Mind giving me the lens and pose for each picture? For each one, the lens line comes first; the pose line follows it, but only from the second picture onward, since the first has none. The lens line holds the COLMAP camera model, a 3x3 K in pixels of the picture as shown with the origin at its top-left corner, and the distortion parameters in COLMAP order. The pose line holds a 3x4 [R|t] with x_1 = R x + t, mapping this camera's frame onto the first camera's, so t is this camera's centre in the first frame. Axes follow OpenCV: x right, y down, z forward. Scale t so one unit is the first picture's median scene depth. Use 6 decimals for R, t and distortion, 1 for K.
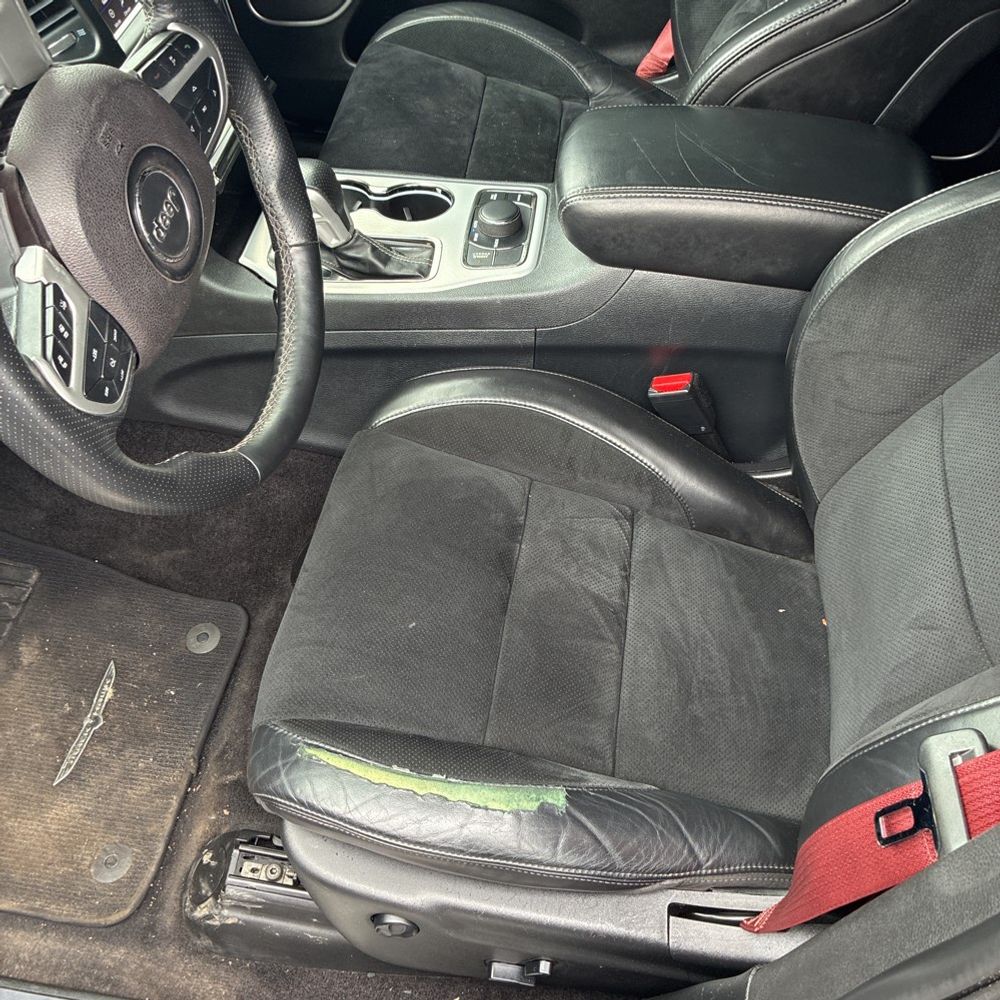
lens RADIAL K [[1010.0, 0, 496.6], [0, 1010.0, 485.2], [0, 0, 1]] dist [0.024267, 0.000000]
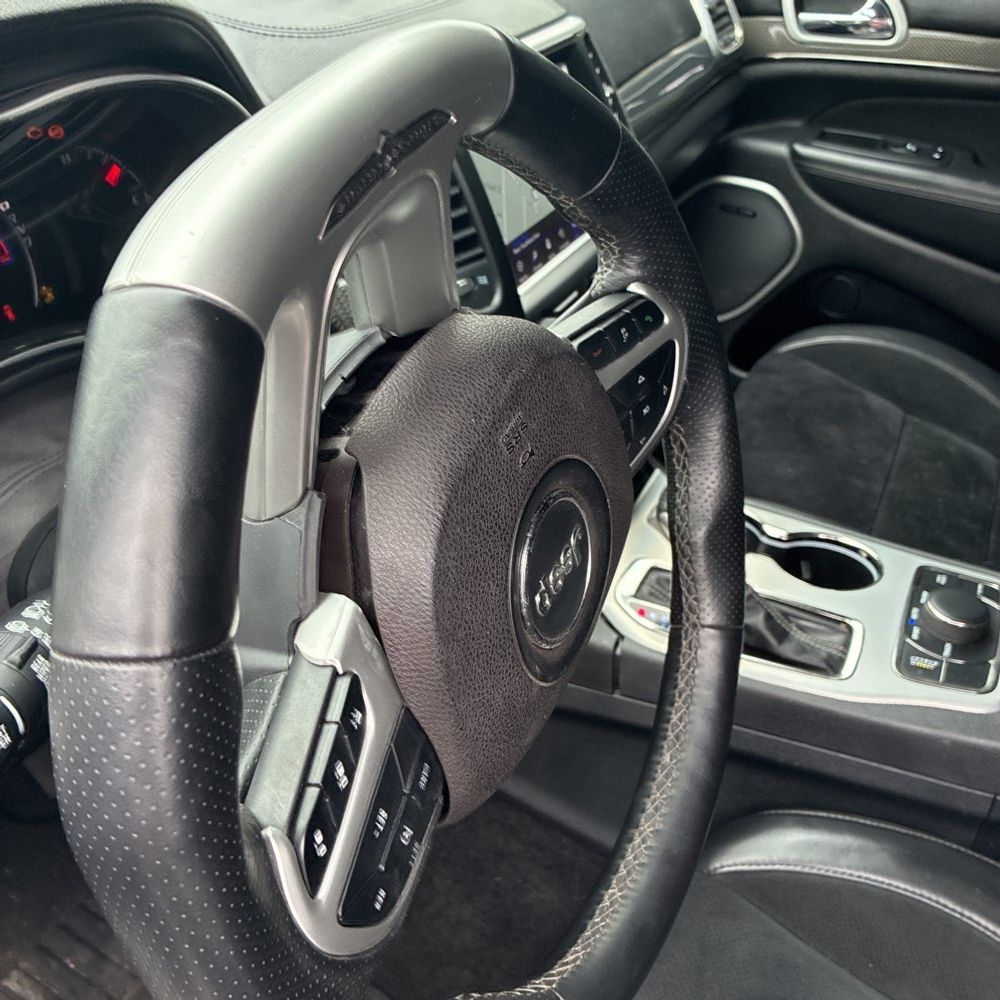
lens RADIAL K [[1010.0, 0, 506.7], [0, 1010.0, 499.4], [0, 0, 1]] dist [0.024267, 0.000000]
pose [[0.945012, 0.215194, -0.246259, -0.188052], [-0.270495, 0.937540, -0.218748, -0.143805], [0.183804, 0.273331, 0.944196, 0.369666]]
